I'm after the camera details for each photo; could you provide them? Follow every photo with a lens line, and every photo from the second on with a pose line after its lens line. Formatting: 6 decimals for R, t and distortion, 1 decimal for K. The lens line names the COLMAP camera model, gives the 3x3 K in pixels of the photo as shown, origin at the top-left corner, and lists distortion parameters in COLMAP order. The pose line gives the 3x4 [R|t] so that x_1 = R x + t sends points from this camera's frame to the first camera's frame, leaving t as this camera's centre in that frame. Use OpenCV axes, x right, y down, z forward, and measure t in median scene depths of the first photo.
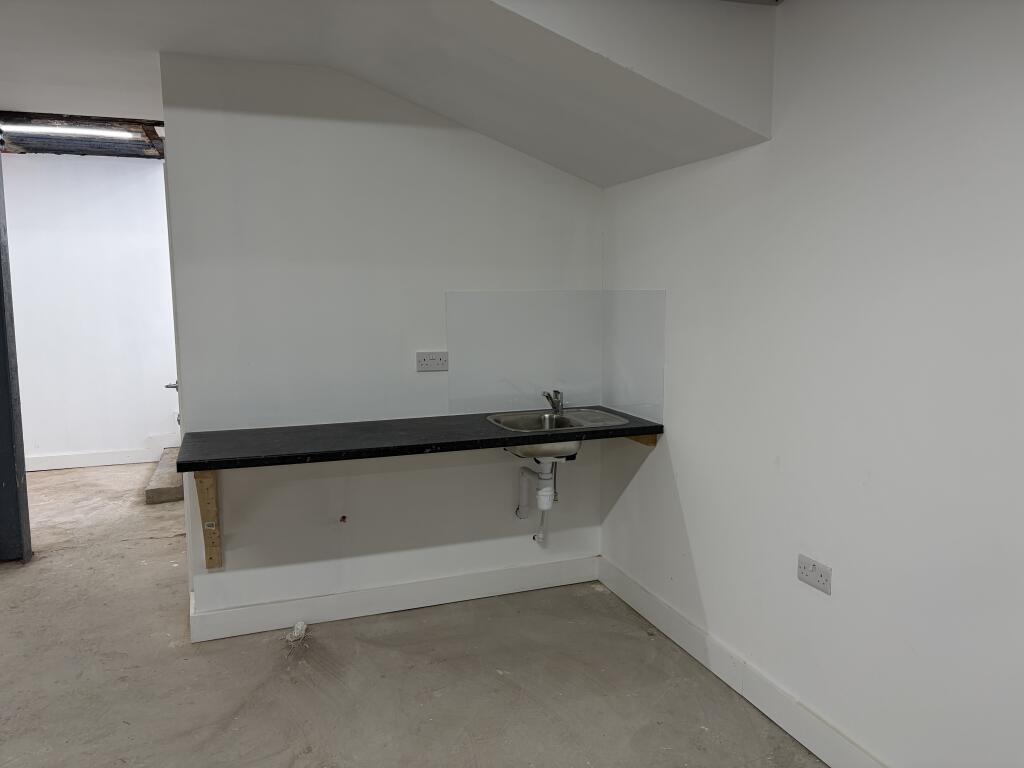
lens RADIAL K [[773.6, 0, 512.0], [0, 773.6, 384.0], [0, 0, 1]] dist [0.048401, -0.054226]
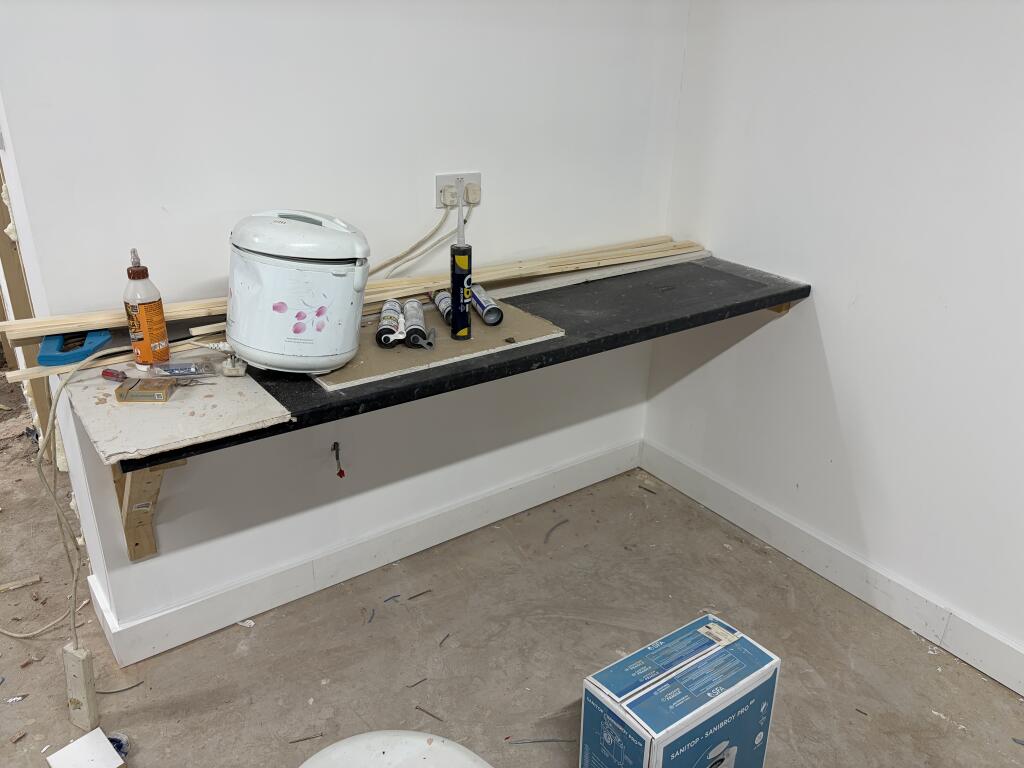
lens RADIAL K [[773.6, 0, 512.0], [0, 773.6, 384.0], [0, 0, 1]] dist [0.048401, -0.054226]
pose [[0.966155, -0.074700, 0.246908, -0.236171], [0.001649, 0.958923, 0.283661, -0.059165], [-0.257955, -0.273654, 0.926592, 0.389927]]
